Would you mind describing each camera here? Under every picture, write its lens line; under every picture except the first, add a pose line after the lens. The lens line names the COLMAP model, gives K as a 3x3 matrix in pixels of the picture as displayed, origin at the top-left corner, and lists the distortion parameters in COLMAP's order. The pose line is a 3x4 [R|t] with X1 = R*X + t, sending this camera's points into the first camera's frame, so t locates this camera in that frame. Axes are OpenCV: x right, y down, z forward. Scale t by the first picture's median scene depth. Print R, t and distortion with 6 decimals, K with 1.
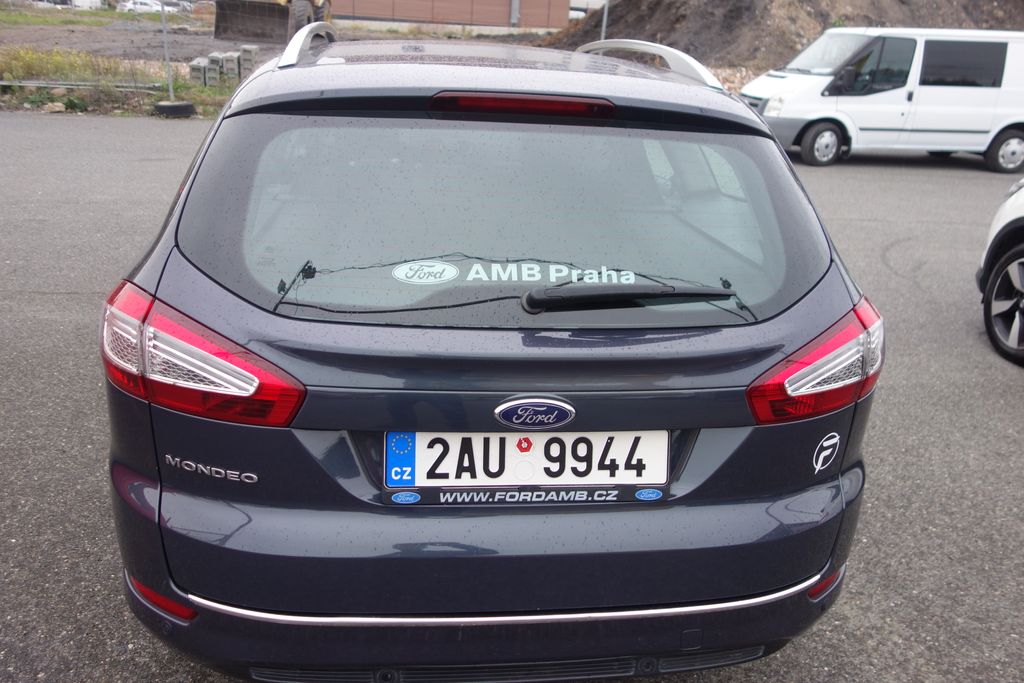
lens RADIAL K [[813.6, 0, 513.0], [0, 813.6, 340.1], [0, 0, 1]] dist [0.004944, 0.000996]
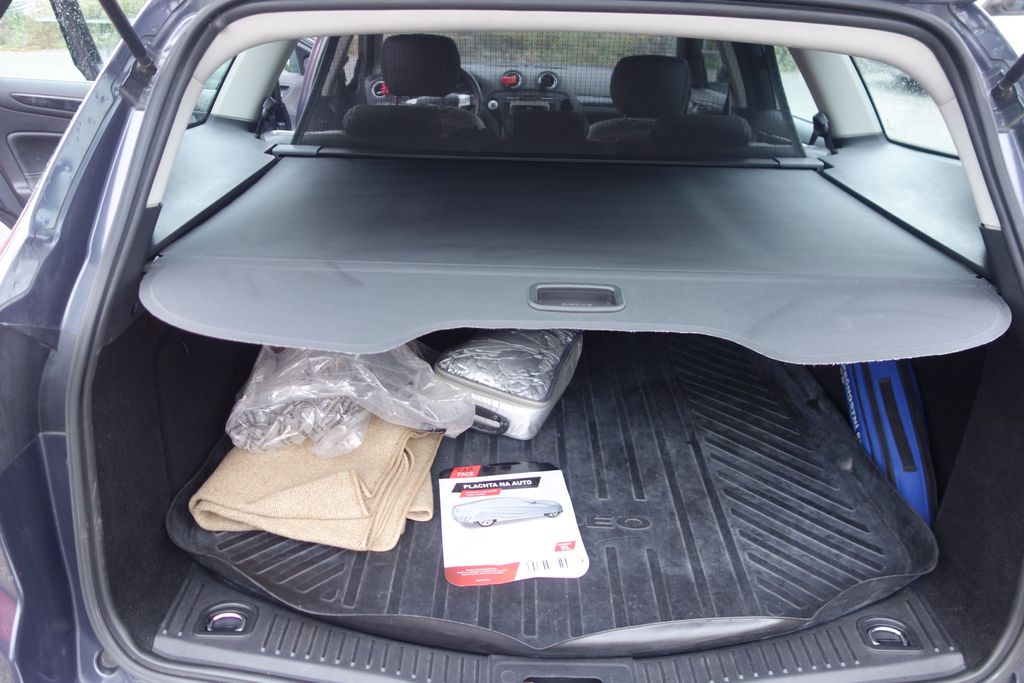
lens RADIAL K [[813.6, 0, 510.3], [0, 813.6, 346.6], [0, 0, 1]] dist [0.004944, 0.000996]
pose [[0.991918, 0.029285, -0.123458, 0.023032], [-0.019239, 0.996464, 0.081790, -0.054263], [0.125416, -0.078753, 0.988974, 0.249721]]
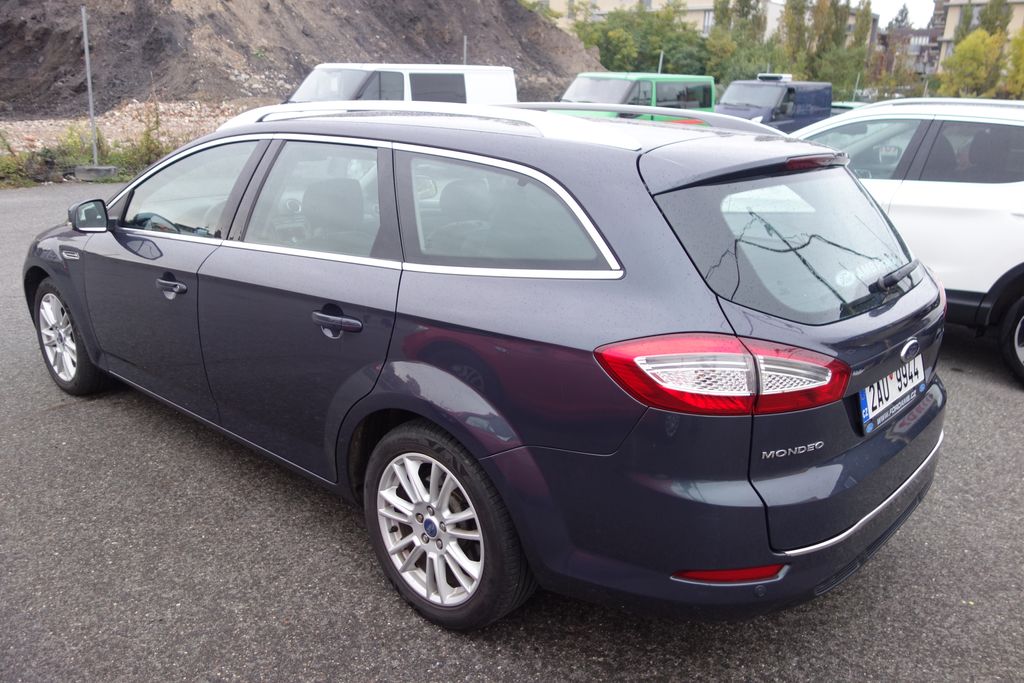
lens RADIAL K [[813.6, 0, 507.4], [0, 813.6, 342.1], [0, 0, 1]] dist [0.004944, 0.000996]
pose [[0.758917, -0.226761, 0.610430, -0.887113], [0.242680, 0.968370, 0.058015, -0.121017], [-0.604278, 0.104110, 0.789942, 0.123947]]
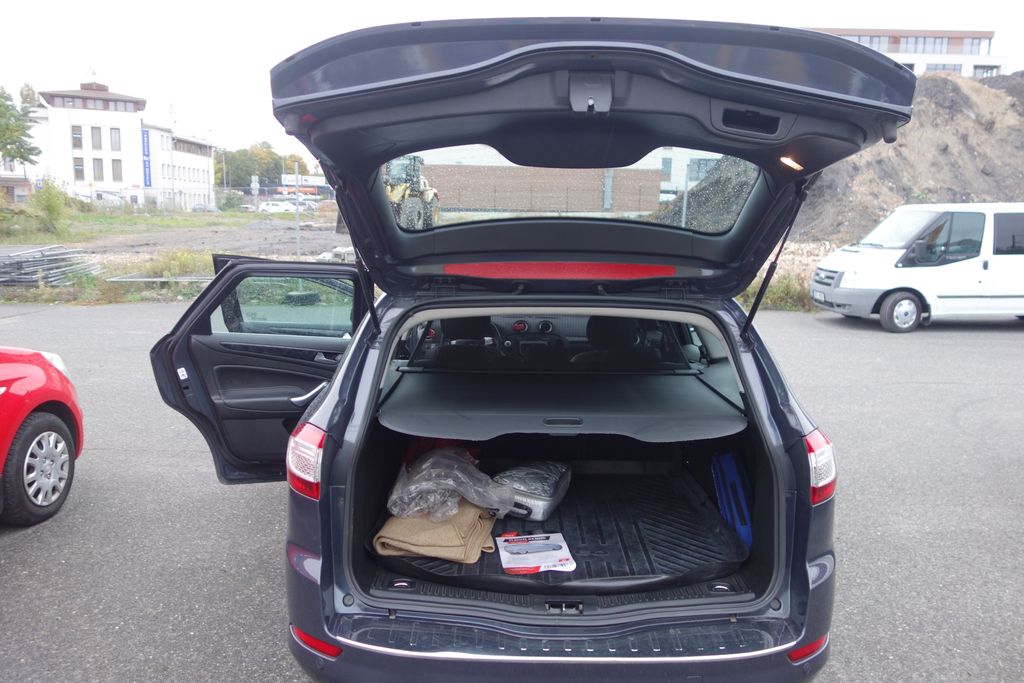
lens RADIAL K [[813.6, 0, 510.3], [0, 813.6, 343.6], [0, 0, 1]] dist [0.004944, 0.000996]
pose [[0.992086, -0.022310, -0.123566, 0.063180], [-0.003387, 0.978976, -0.203948, 0.058811], [0.125518, 0.202752, 0.971152, -0.299001]]
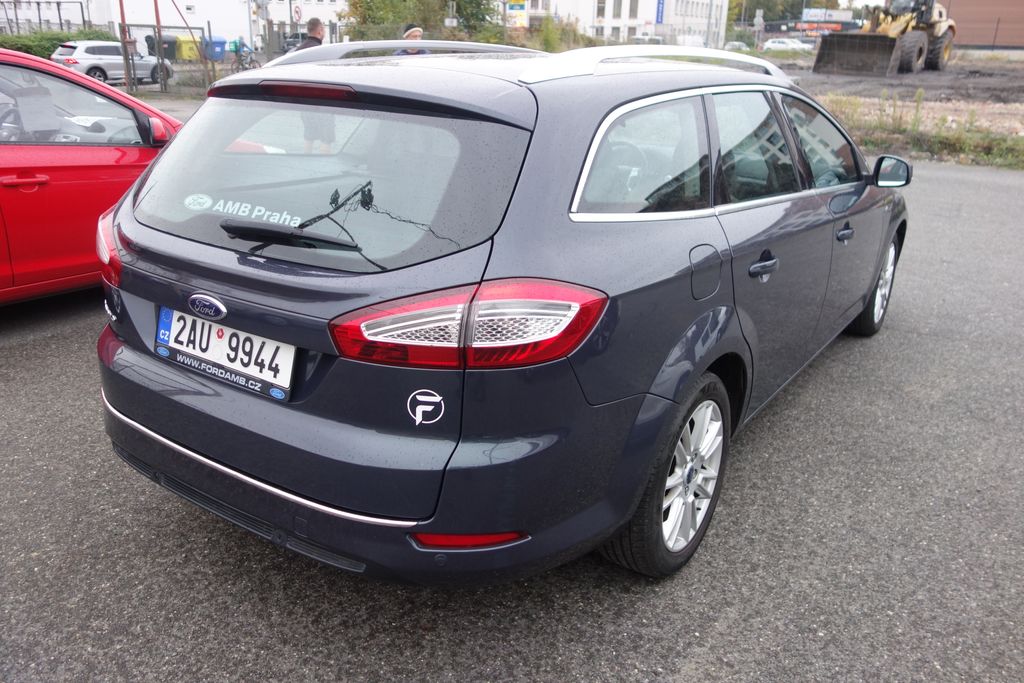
lens RADIAL K [[813.6, 0, 506.4], [0, 813.6, 342.0], [0, 0, 1]] dist [0.004944, 0.000996]
pose [[0.749348, 0.190332, -0.634233, 0.670044], [-0.214214, 0.975976, 0.039794, -0.008041], [0.626570, 0.106042, 0.772117, 0.131622]]
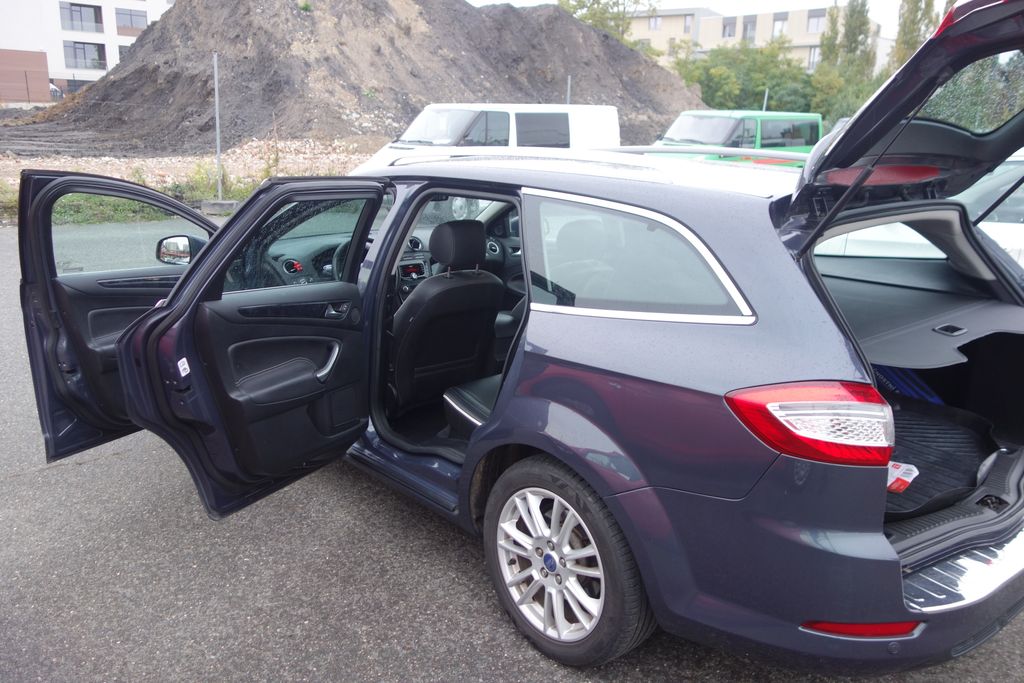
lens RADIAL K [[813.6, 0, 506.4], [0, 813.6, 342.0], [0, 0, 1]] dist [0.004944, 0.000996]
pose [[0.829301, -0.178925, 0.529382, -0.935871], [0.216158, 0.976320, -0.008635, -0.137589], [-0.515302, 0.121591, 0.848339, 0.124327]]
